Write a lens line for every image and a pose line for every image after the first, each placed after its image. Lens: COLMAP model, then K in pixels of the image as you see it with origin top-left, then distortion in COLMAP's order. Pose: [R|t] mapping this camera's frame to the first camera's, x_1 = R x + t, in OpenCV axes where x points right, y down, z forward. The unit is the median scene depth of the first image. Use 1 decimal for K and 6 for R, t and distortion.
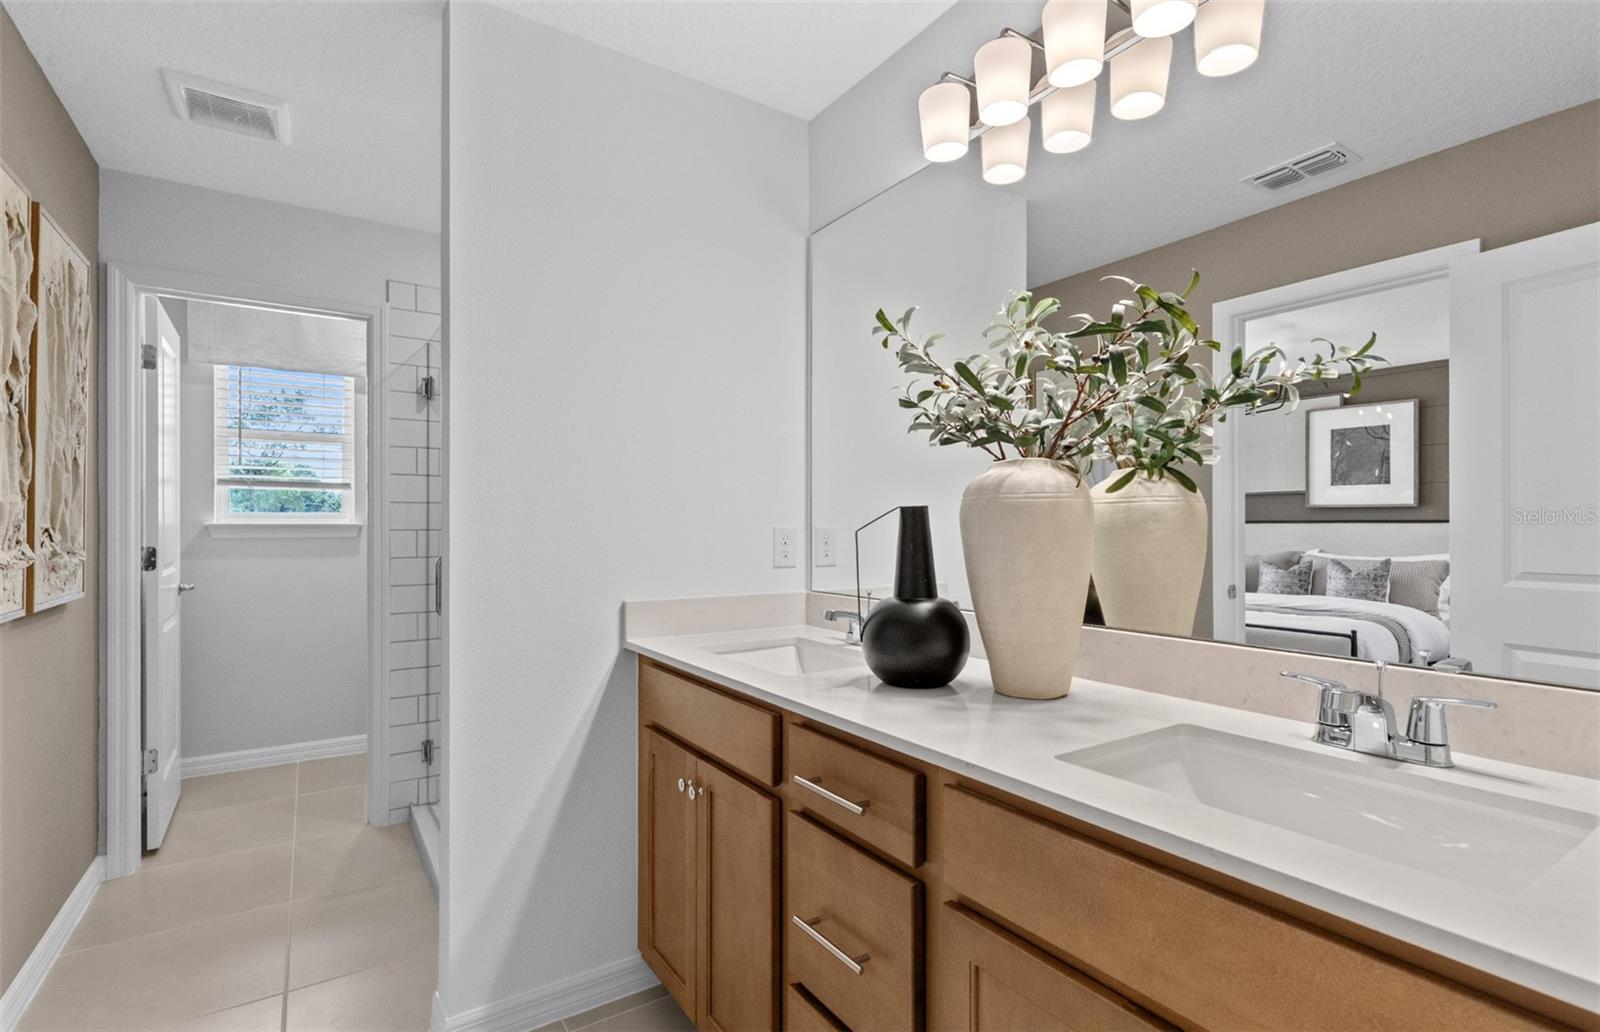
lens RADIAL K [[735.0, 0, 801.5], [0, 735.0, 510.6], [0, 0, 1]] dist [0.004602, -0.000059]
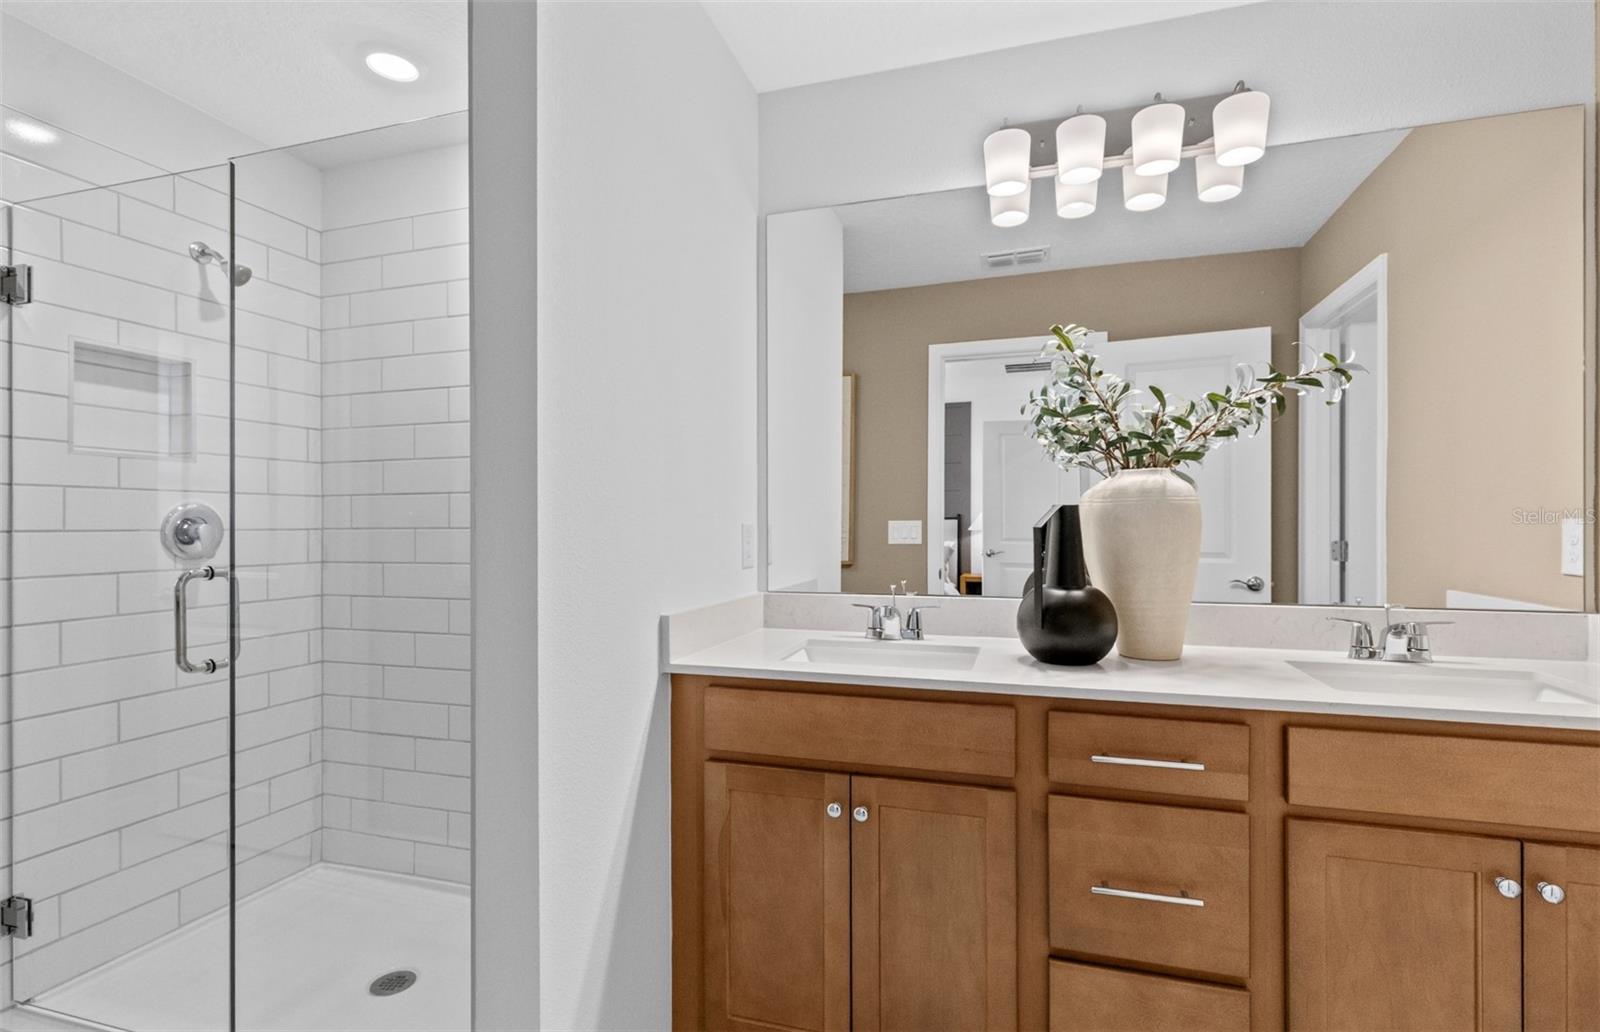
lens RADIAL K [[735.0, 0, 801.5], [0, 735.0, 510.6], [0, 0, 1]] dist [0.004602, -0.000059]
pose [[0.789517, 0.012117, 0.613610, -0.861207], [-0.013221, 0.999909, -0.002734, 0.010941], [-0.613587, -0.005954, 0.789605, 0.348307]]
